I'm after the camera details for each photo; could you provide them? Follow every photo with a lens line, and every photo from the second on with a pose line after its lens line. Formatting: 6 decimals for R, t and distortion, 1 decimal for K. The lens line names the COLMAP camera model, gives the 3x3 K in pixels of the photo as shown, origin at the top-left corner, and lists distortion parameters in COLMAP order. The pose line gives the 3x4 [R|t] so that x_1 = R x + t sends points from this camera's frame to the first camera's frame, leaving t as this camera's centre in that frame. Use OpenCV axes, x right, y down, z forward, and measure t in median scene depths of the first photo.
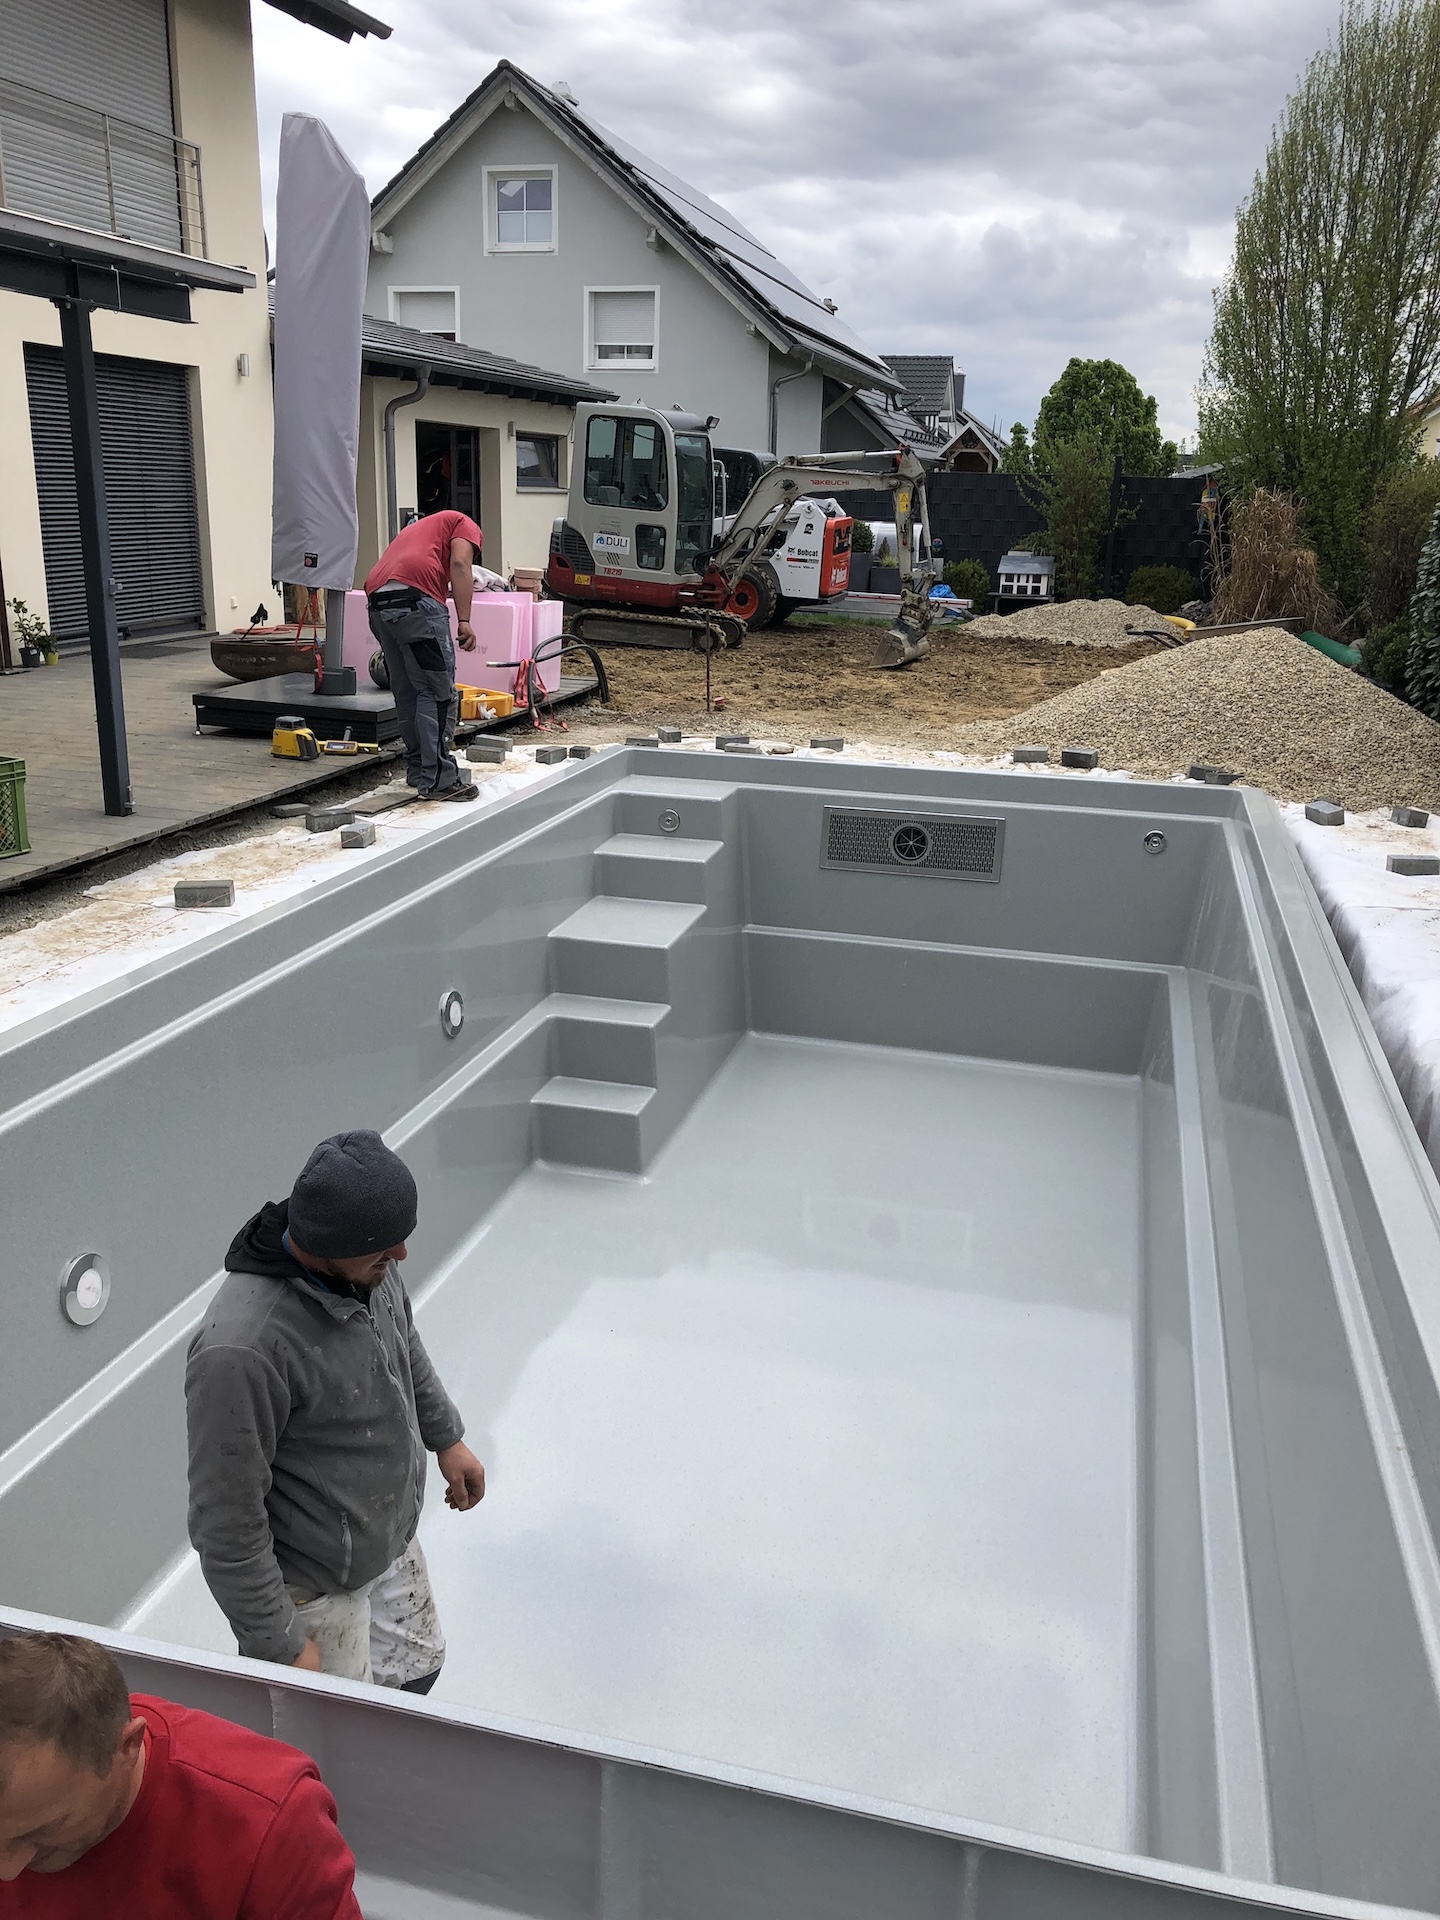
lens RADIAL K [[1545.9, 0, 736.4], [0, 1545.9, 965.3], [0, 0, 1]] dist [0.037385, -0.078728]
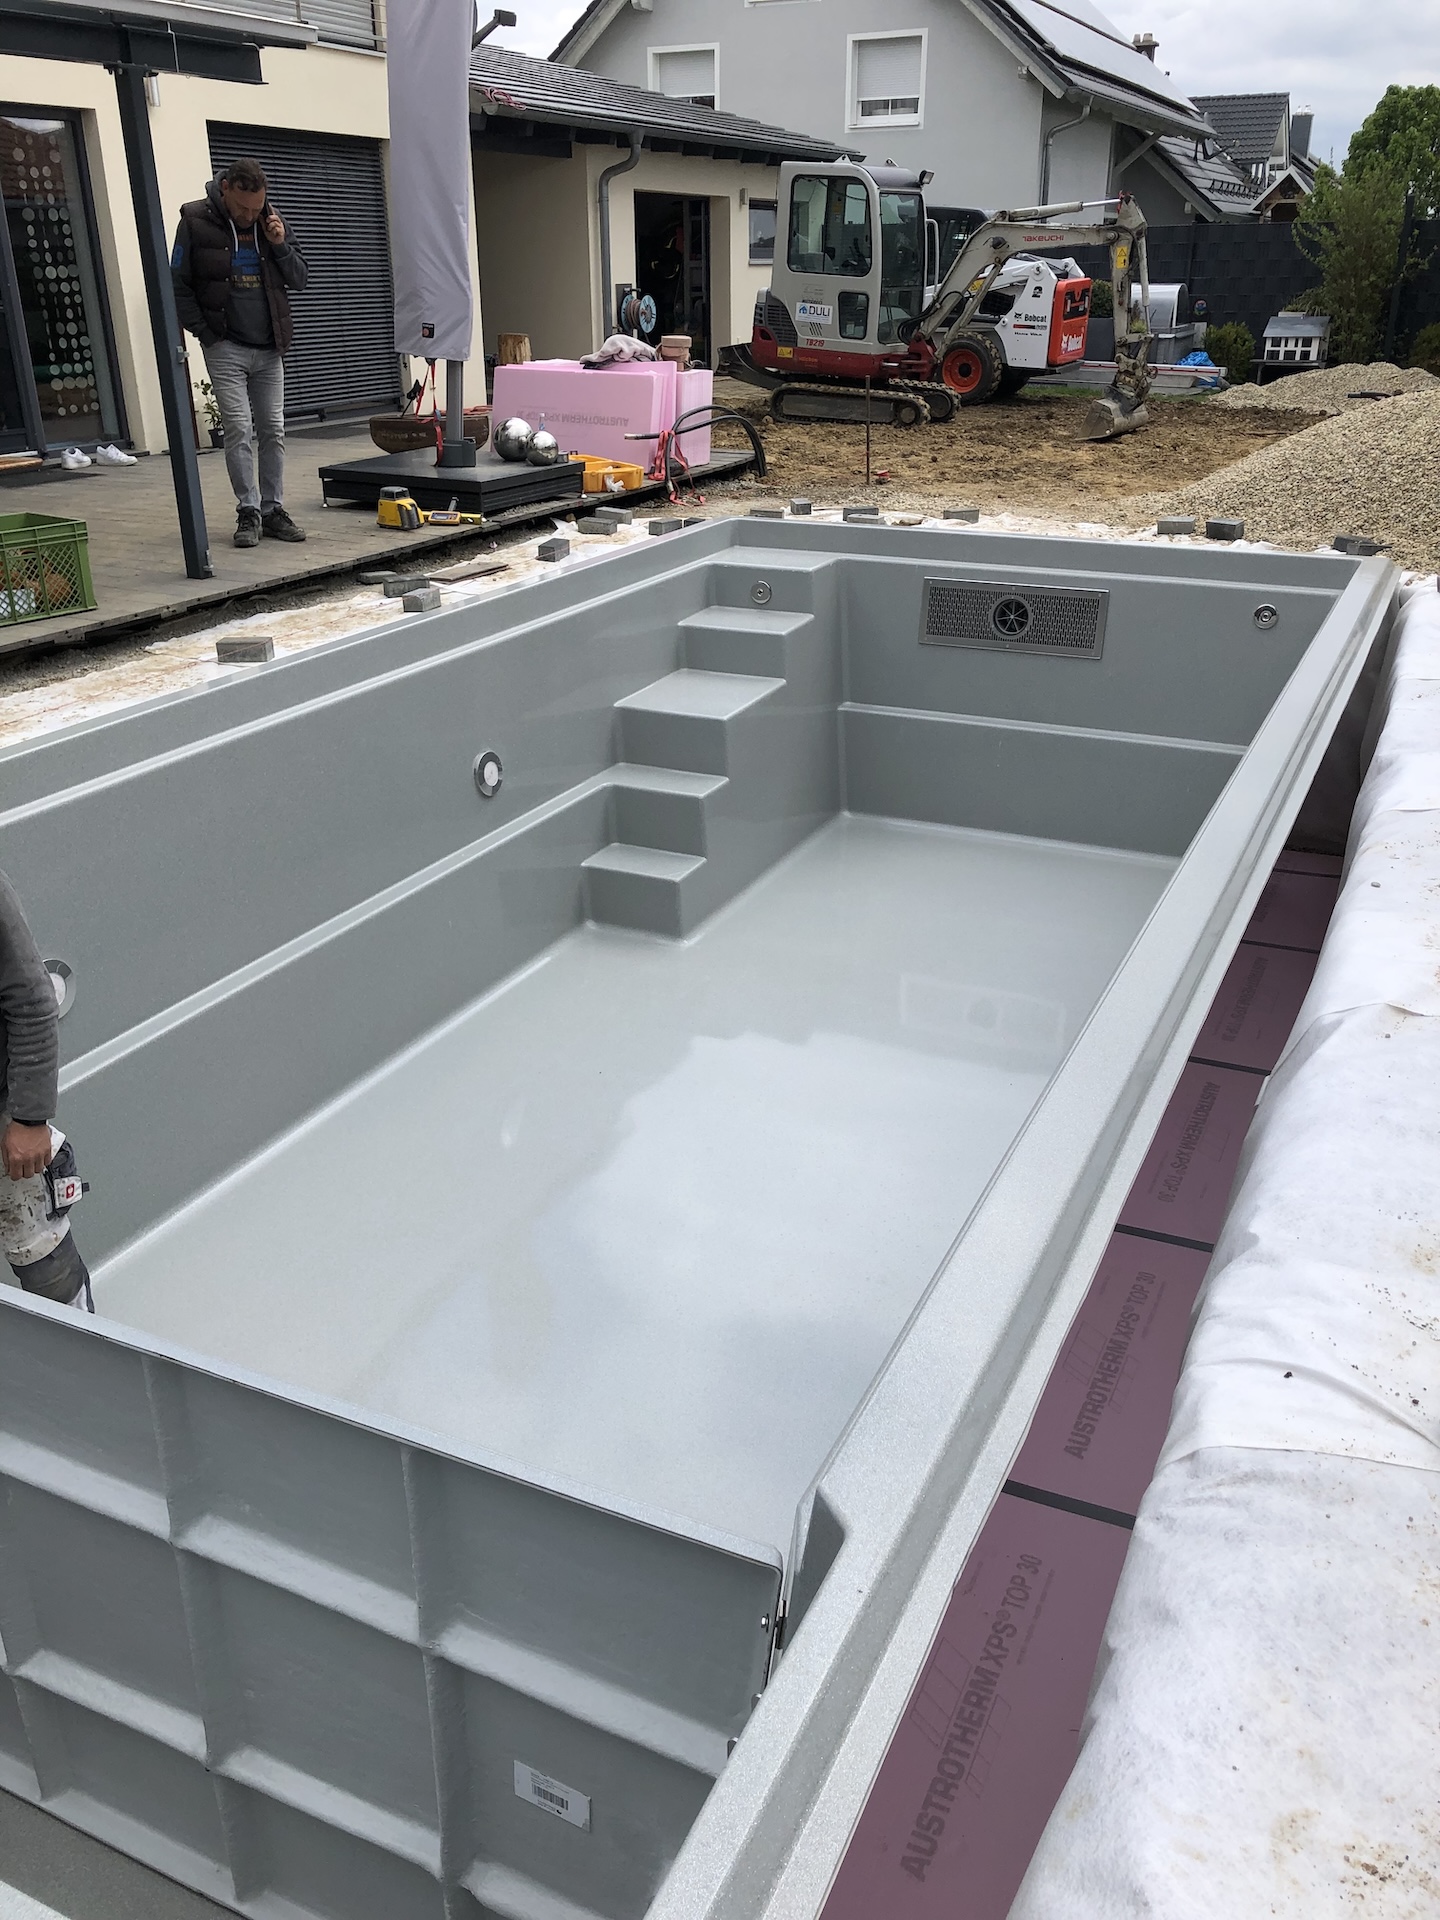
lens RADIAL K [[1565.3, 0, 730.7], [0, 1565.3, 952.7], [0, 0, 1]] dist [-0.003243, 0.009641]
pose [[0.980262, 0.047523, -0.191906, 0.123859], [-0.025194, 0.992793, 0.117163, 0.016107], [0.196091, -0.110015, 0.974395, -0.000511]]
